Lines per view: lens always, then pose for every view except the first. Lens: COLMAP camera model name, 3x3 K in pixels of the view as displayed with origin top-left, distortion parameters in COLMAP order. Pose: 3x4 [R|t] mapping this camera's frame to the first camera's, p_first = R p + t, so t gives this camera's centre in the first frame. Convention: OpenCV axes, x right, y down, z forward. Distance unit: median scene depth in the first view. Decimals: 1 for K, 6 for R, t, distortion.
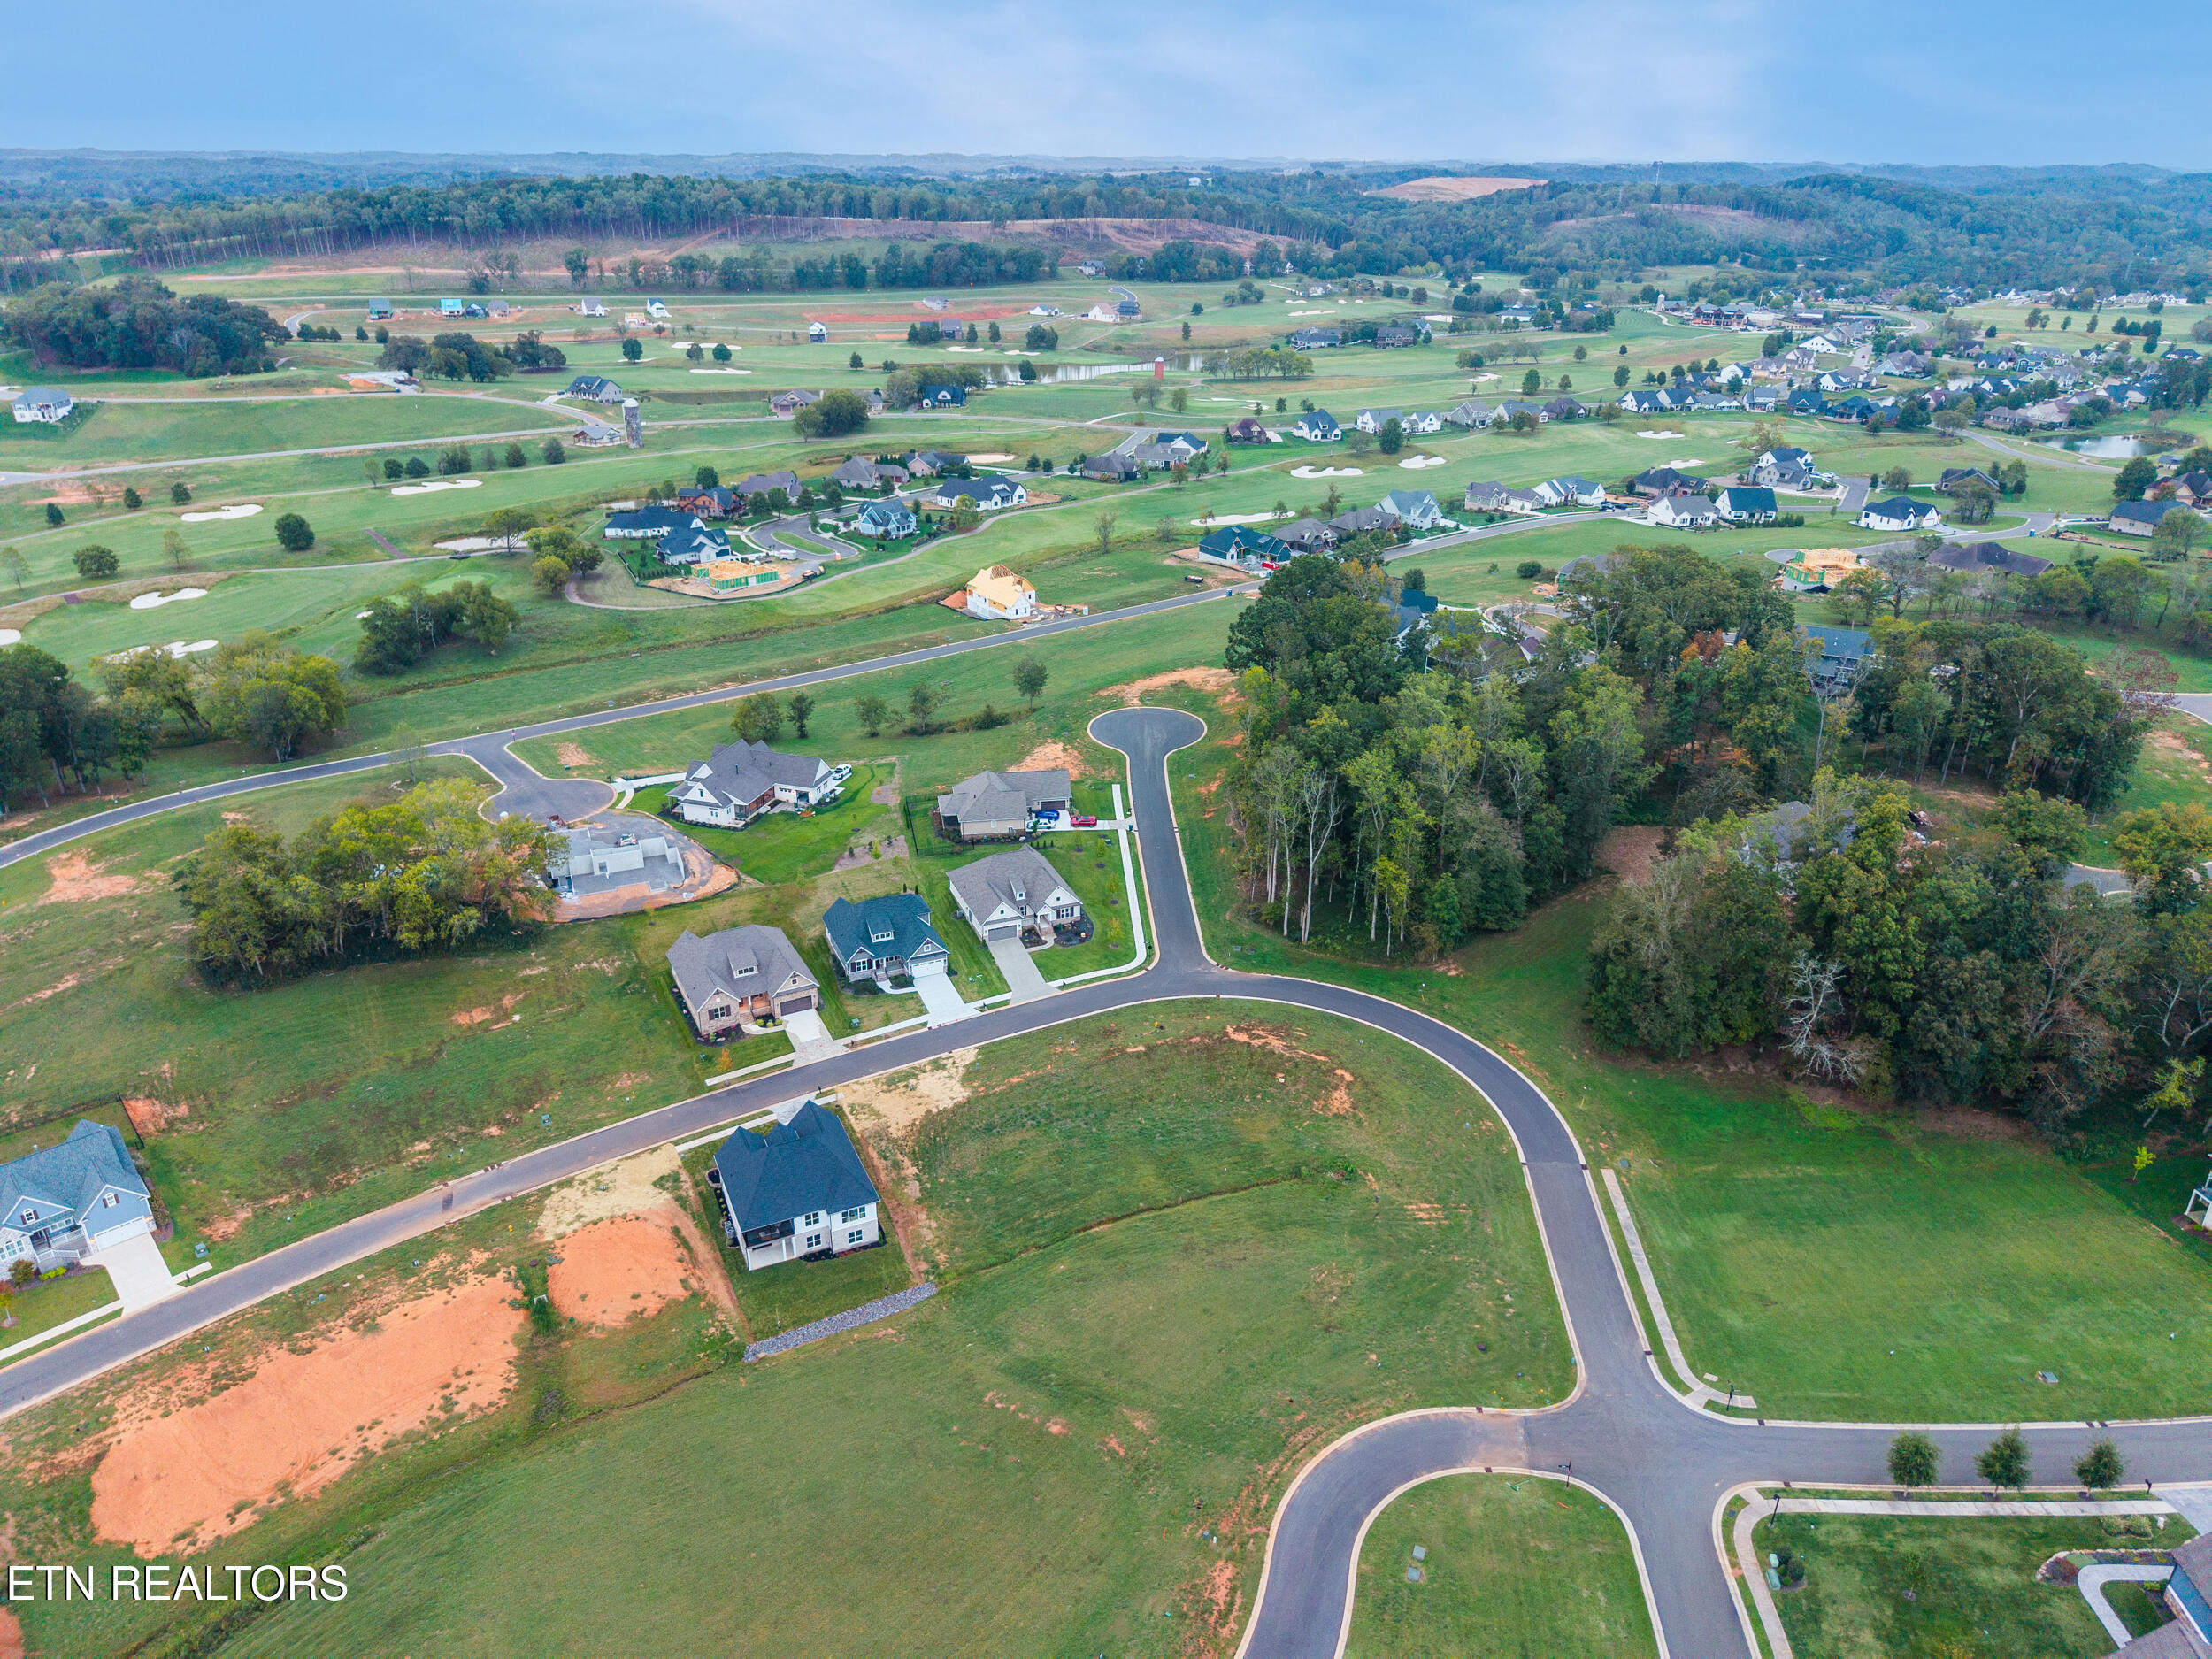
lens RADIAL K [[1476.4, 0, 1109.8], [0, 1476.4, 830.7], [0, 0, 1]] dist [0.032151, -0.033362]
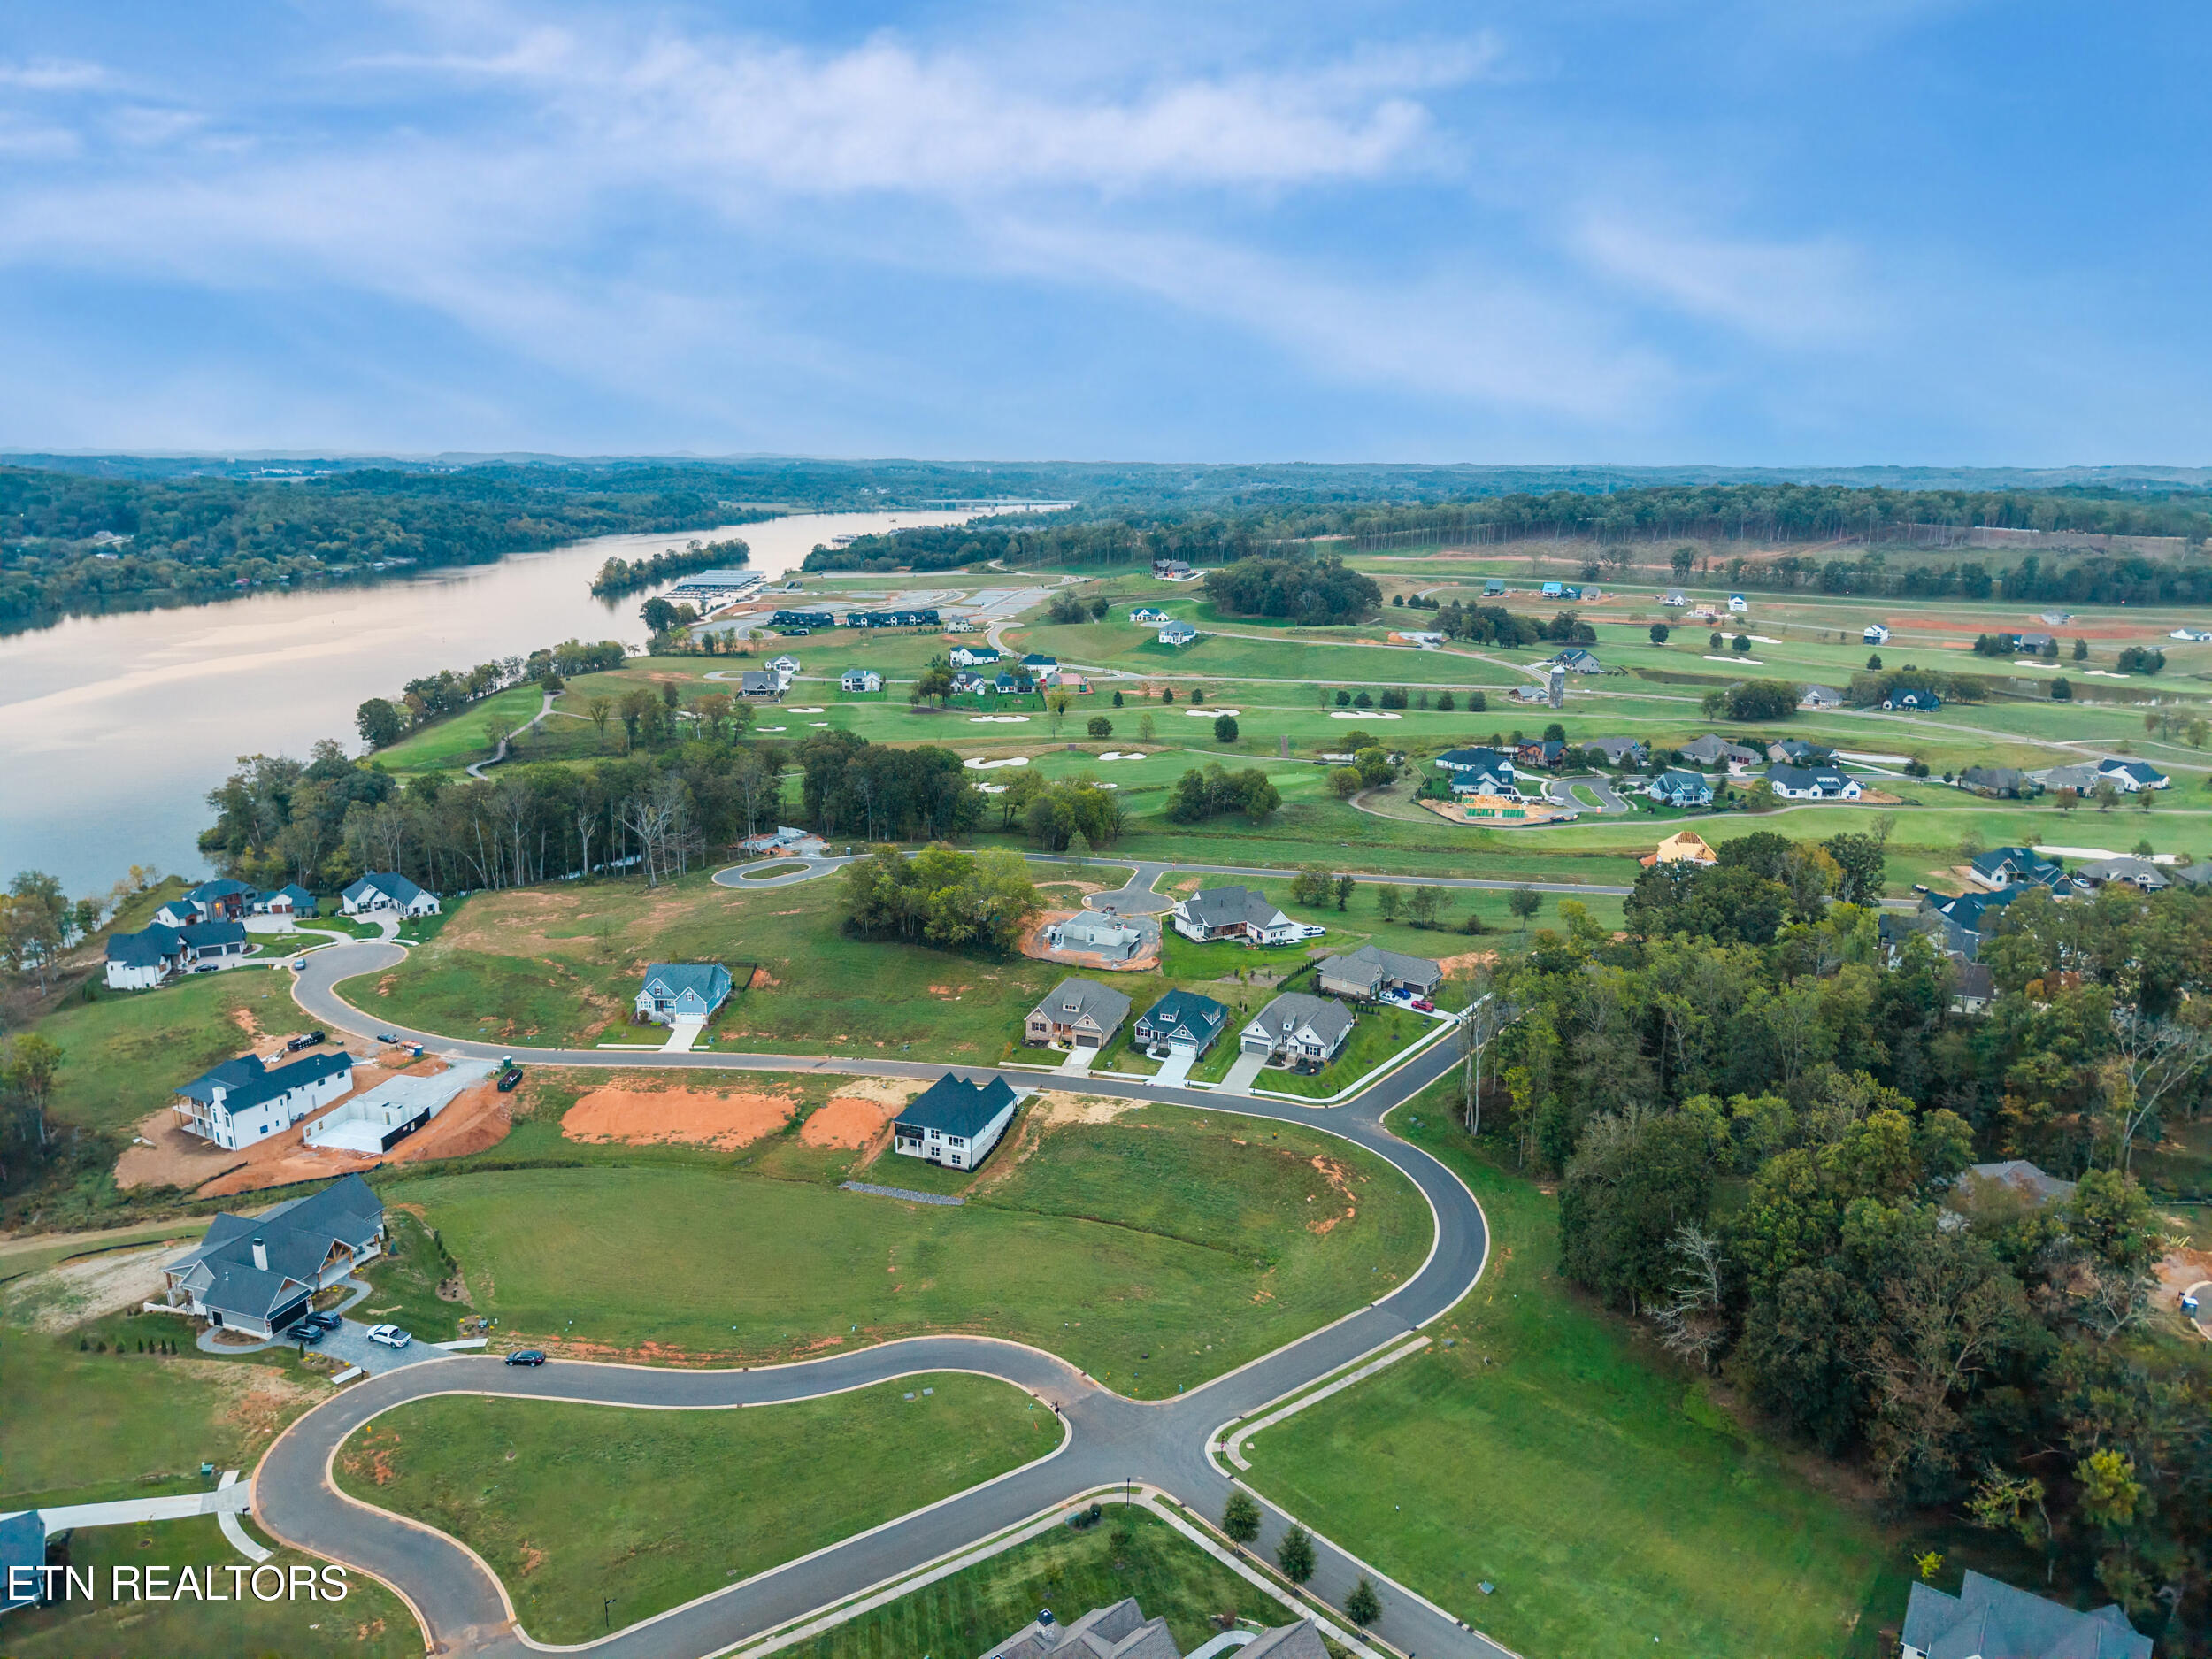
lens RADIAL K [[1476.4, 0, 1106.2], [0, 1476.4, 838.0], [0, 0, 1]] dist [0.032151, -0.033362]
pose [[0.695868, 0.176218, -0.696215, 0.769154], [-0.300033, 0.952109, -0.058897, 0.014332], [0.652493, 0.249872, 0.715413, -0.011862]]
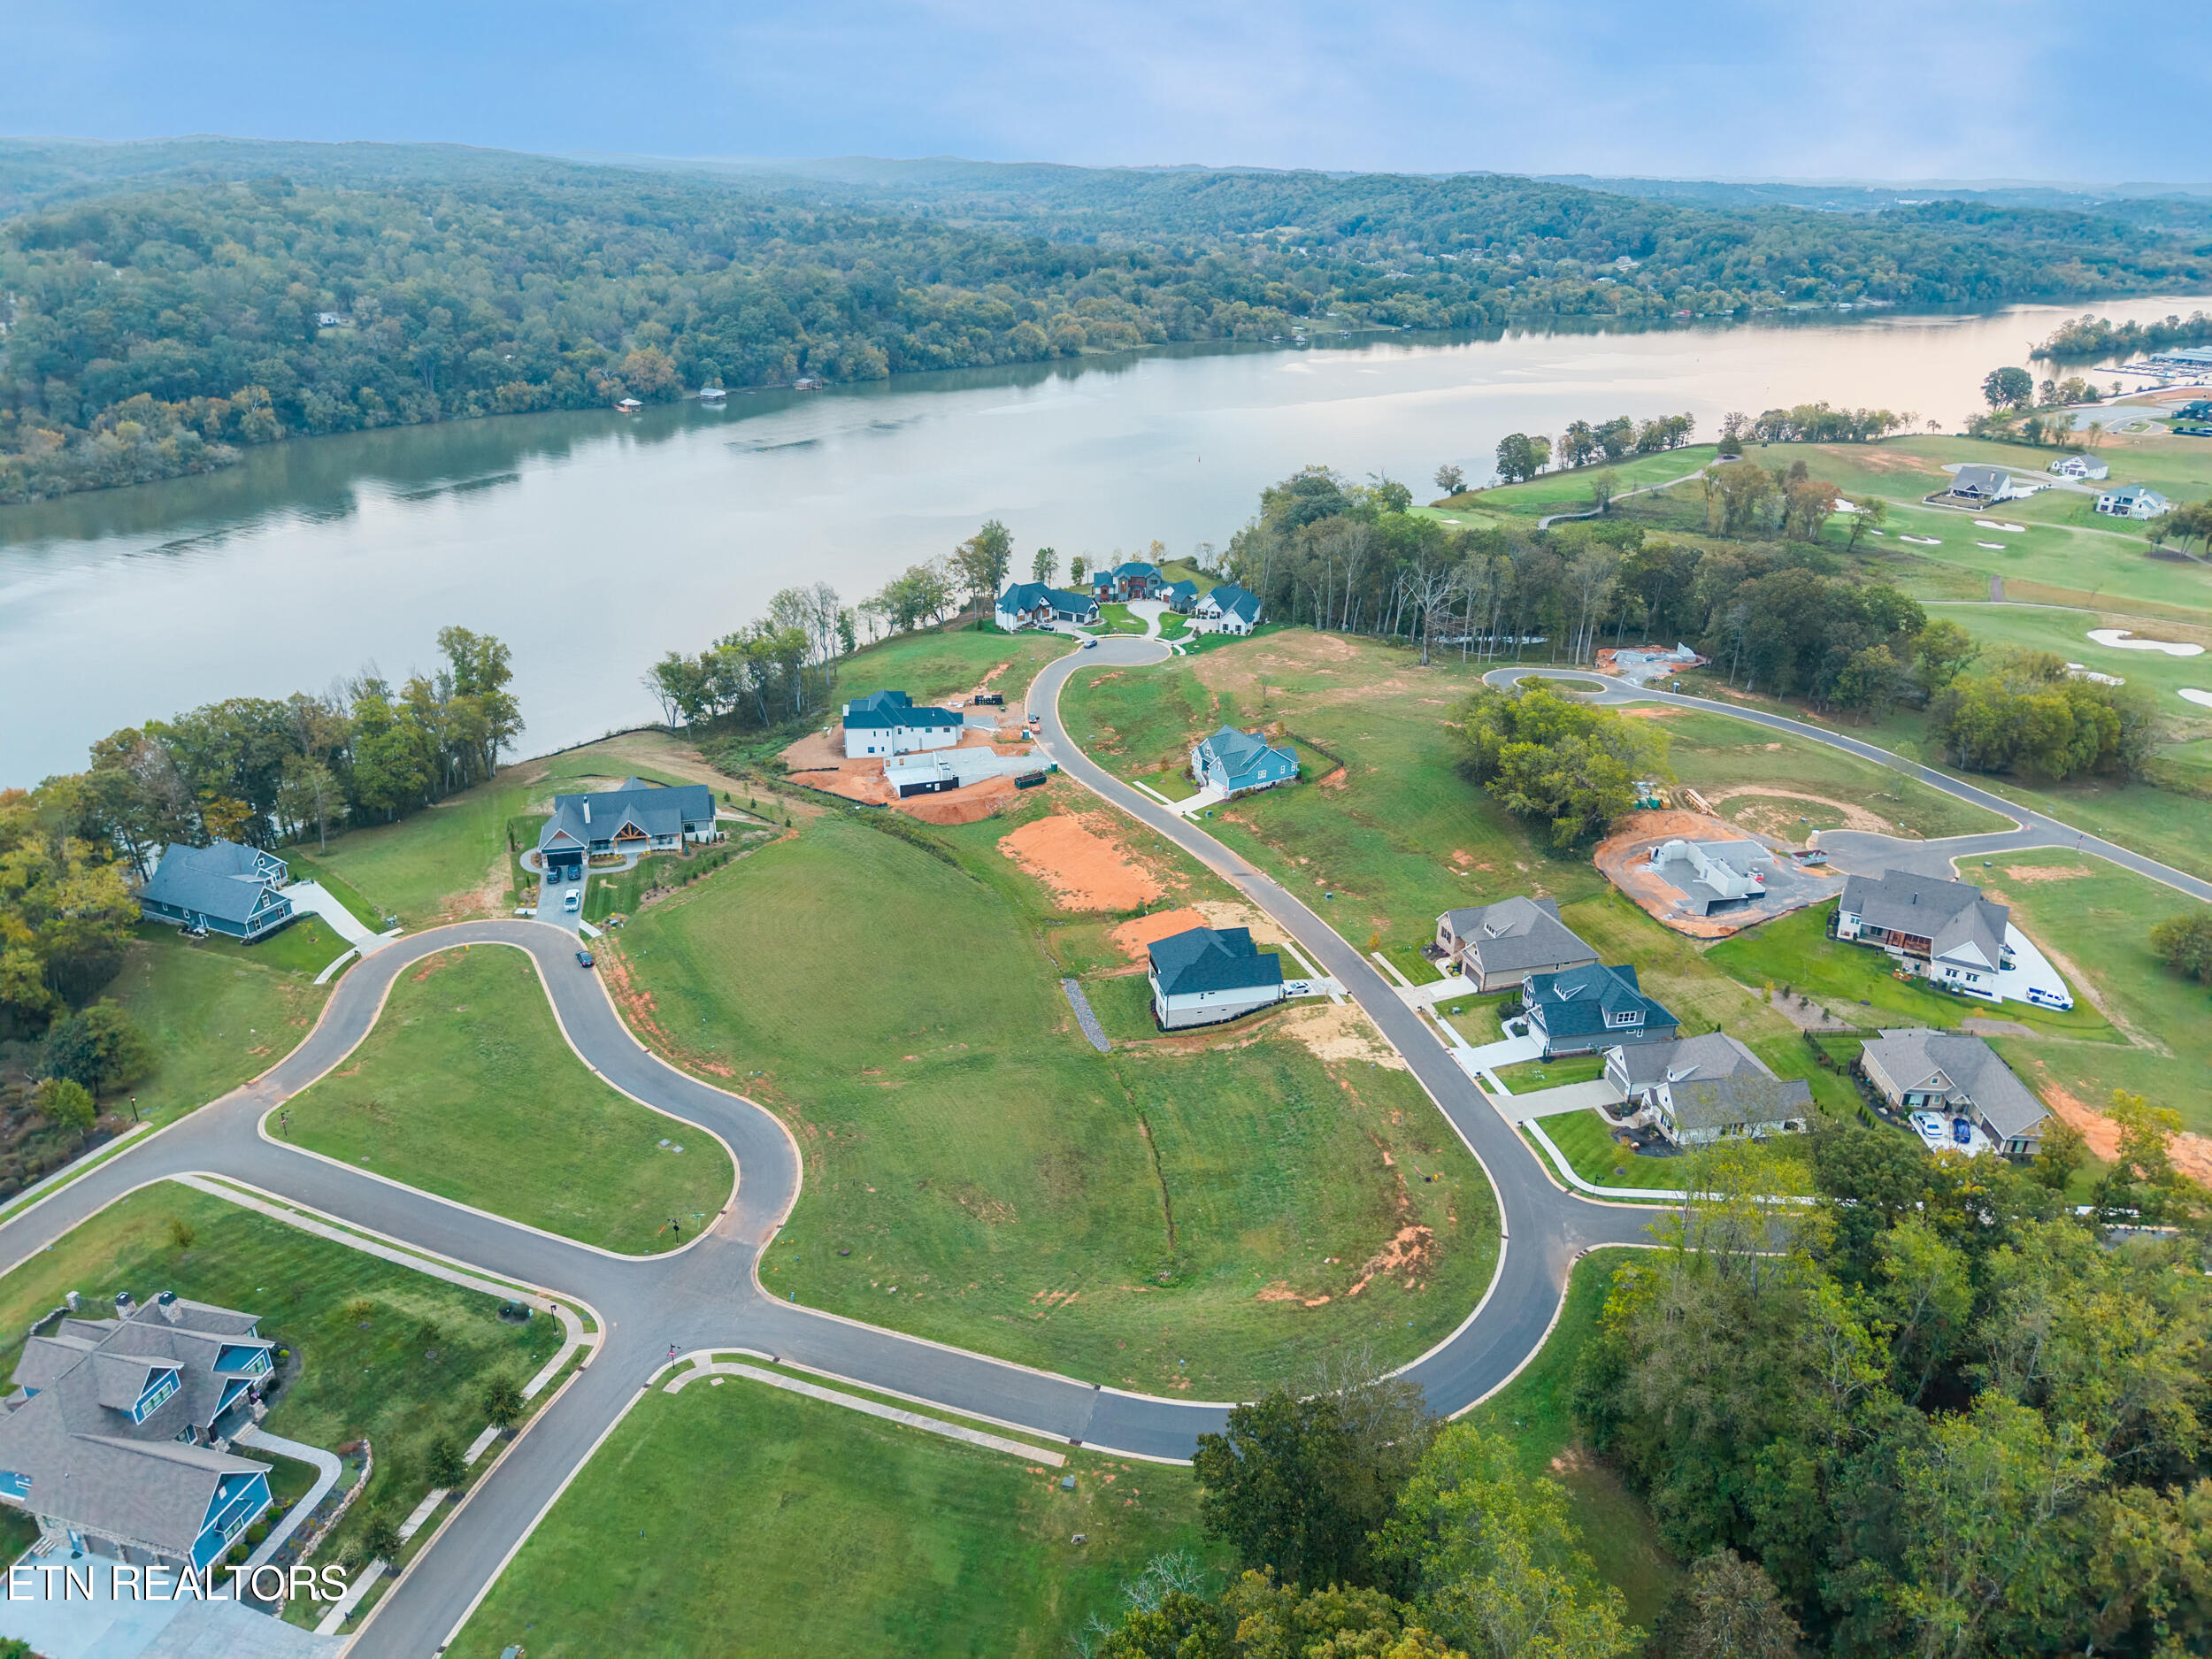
lens RADIAL K [[1476.4, 0, 1102.9], [0, 1476.4, 828.9], [0, 0, 1]] dist [0.032151, -0.033362]
pose [[-0.213604, 0.387774, -0.896663, 0.802668], [-0.420064, 0.792206, 0.442668, -0.343590], [0.881997, 0.471212, -0.006328, 0.778633]]
